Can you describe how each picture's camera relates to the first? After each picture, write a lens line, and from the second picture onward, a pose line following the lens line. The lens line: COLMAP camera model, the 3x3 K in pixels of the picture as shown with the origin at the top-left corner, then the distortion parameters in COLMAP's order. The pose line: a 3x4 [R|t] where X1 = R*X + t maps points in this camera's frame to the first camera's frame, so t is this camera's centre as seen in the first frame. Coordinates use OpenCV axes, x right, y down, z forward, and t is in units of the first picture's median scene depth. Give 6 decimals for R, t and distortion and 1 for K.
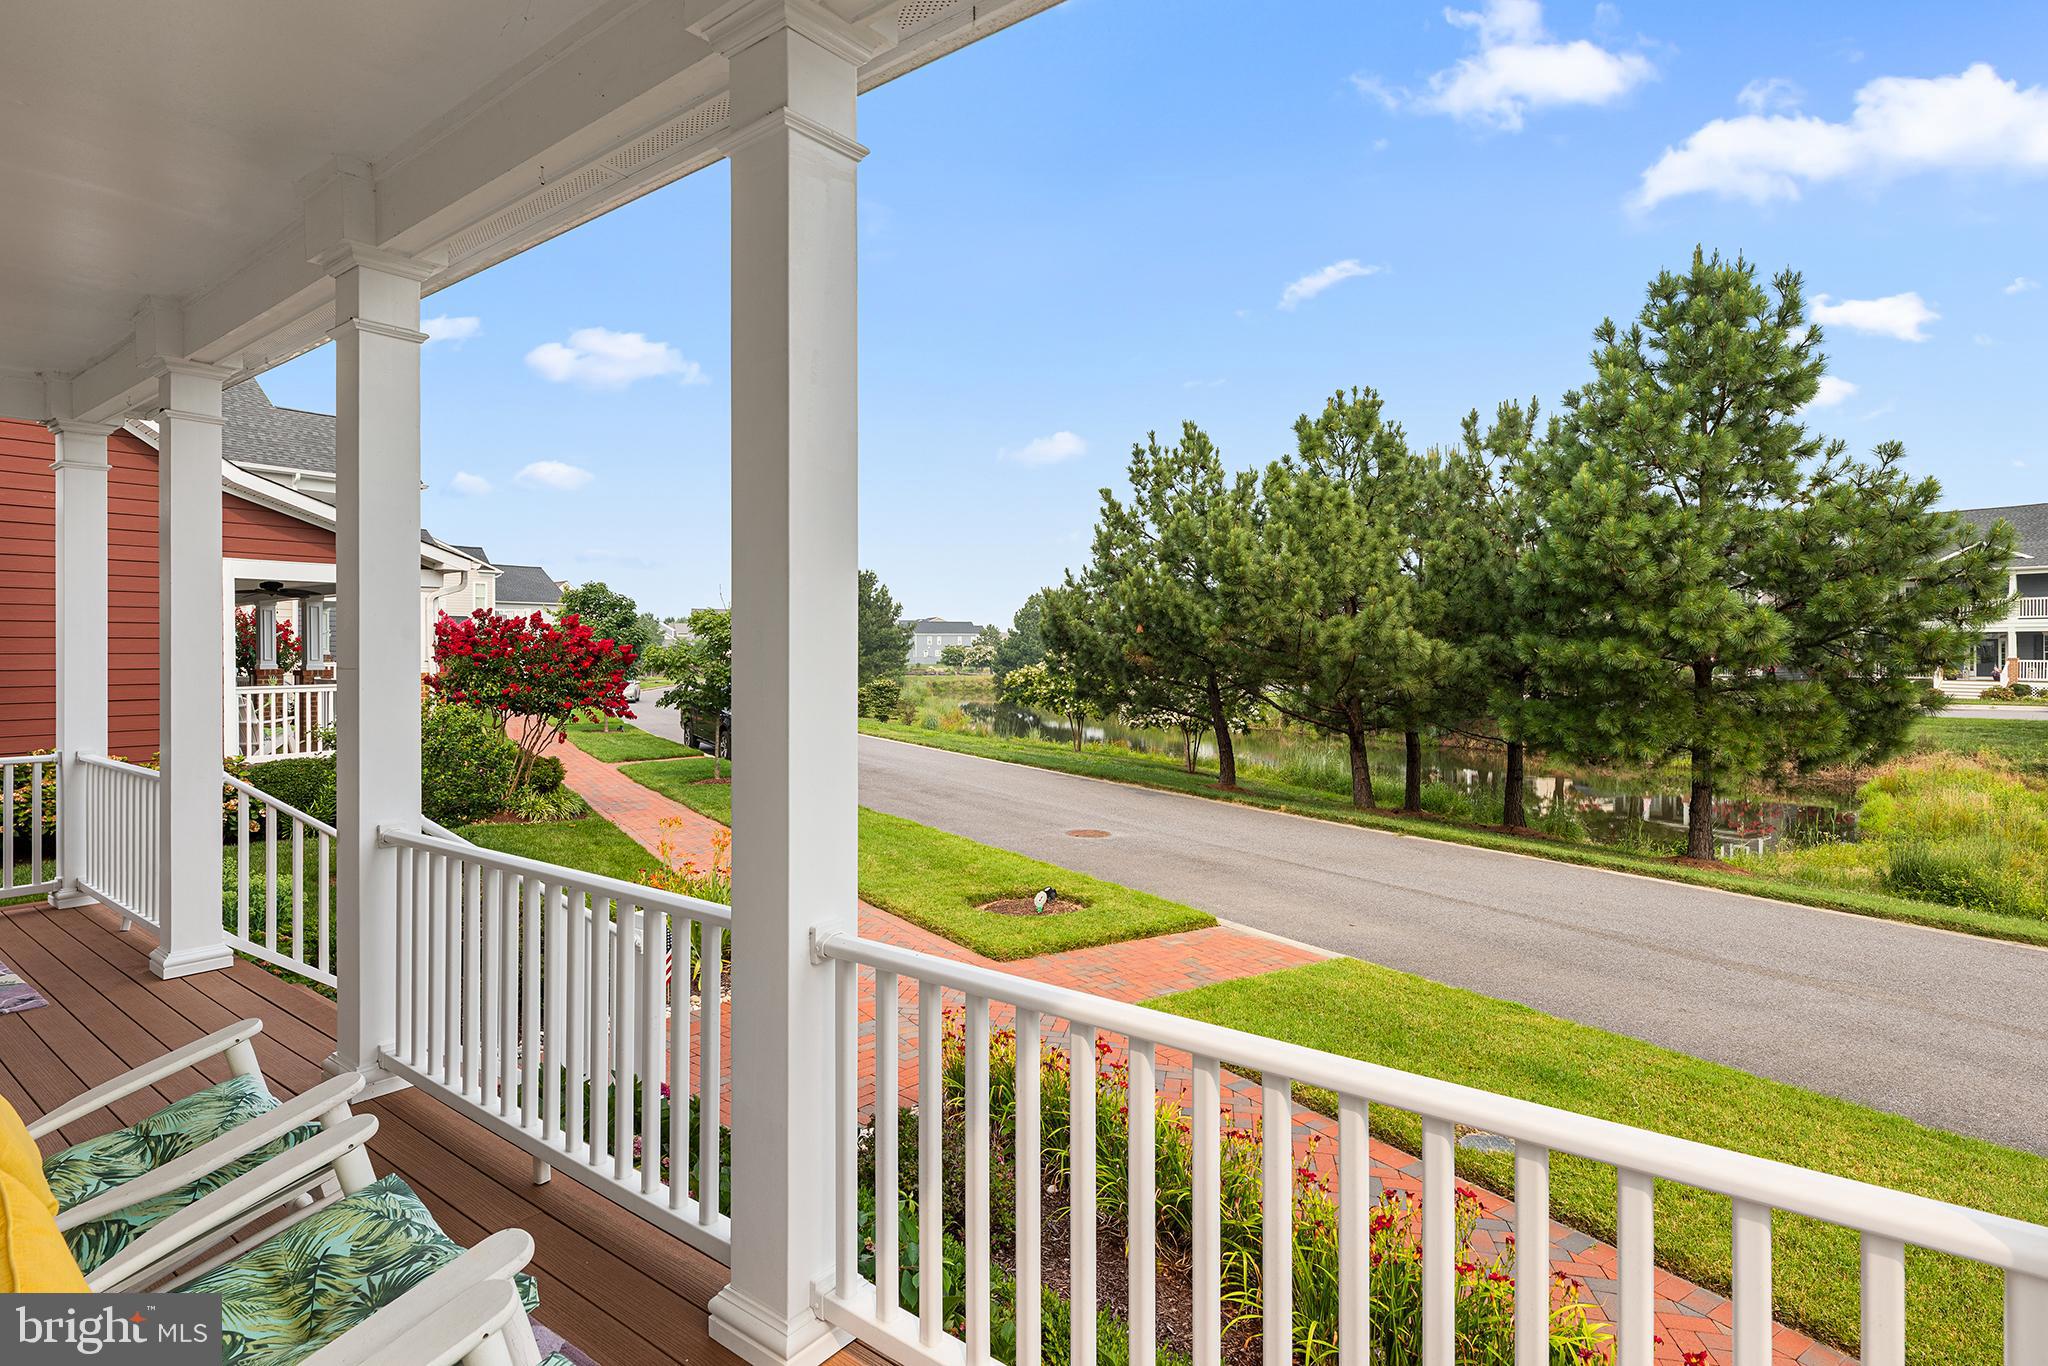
lens RADIAL K [[1043.7, 0, 1024.6], [0, 1043.7, 648.0], [0, 0, 1]] dist [-0.004464, -0.000039]
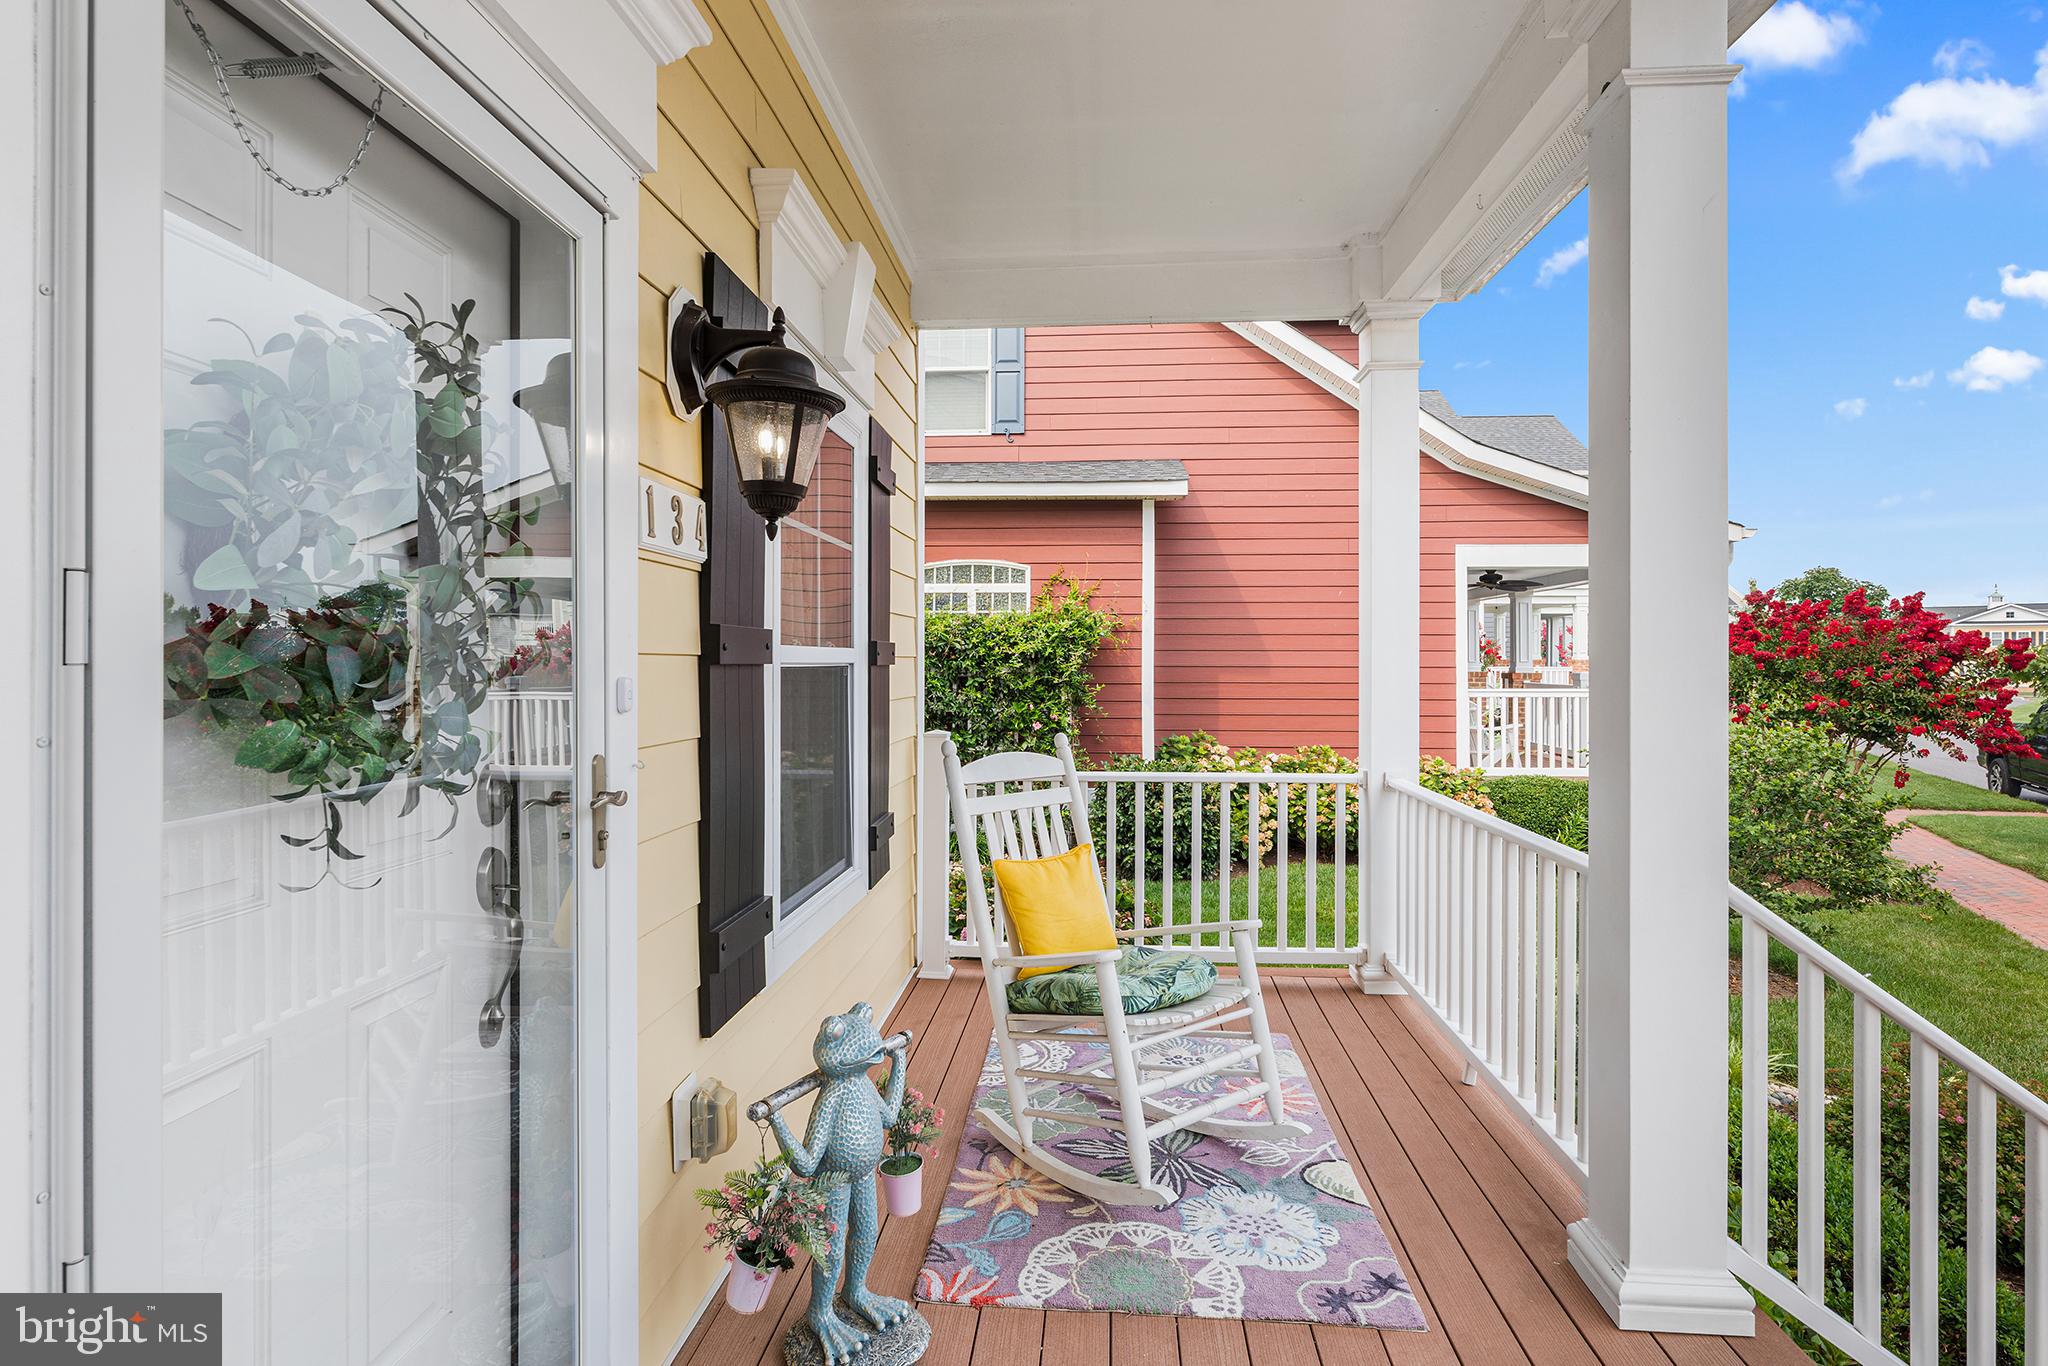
lens RADIAL K [[1043.7, 0, 1024.6], [0, 1043.7, 648.0], [0, 0, 1]] dist [-0.004464, -0.000039]
pose [[0.546074, -0.006567, -0.837711, -0.214562], [0.000021, 0.999969, -0.007825, 0.009330], [0.837737, 0.004255, 0.546057, 0.194194]]
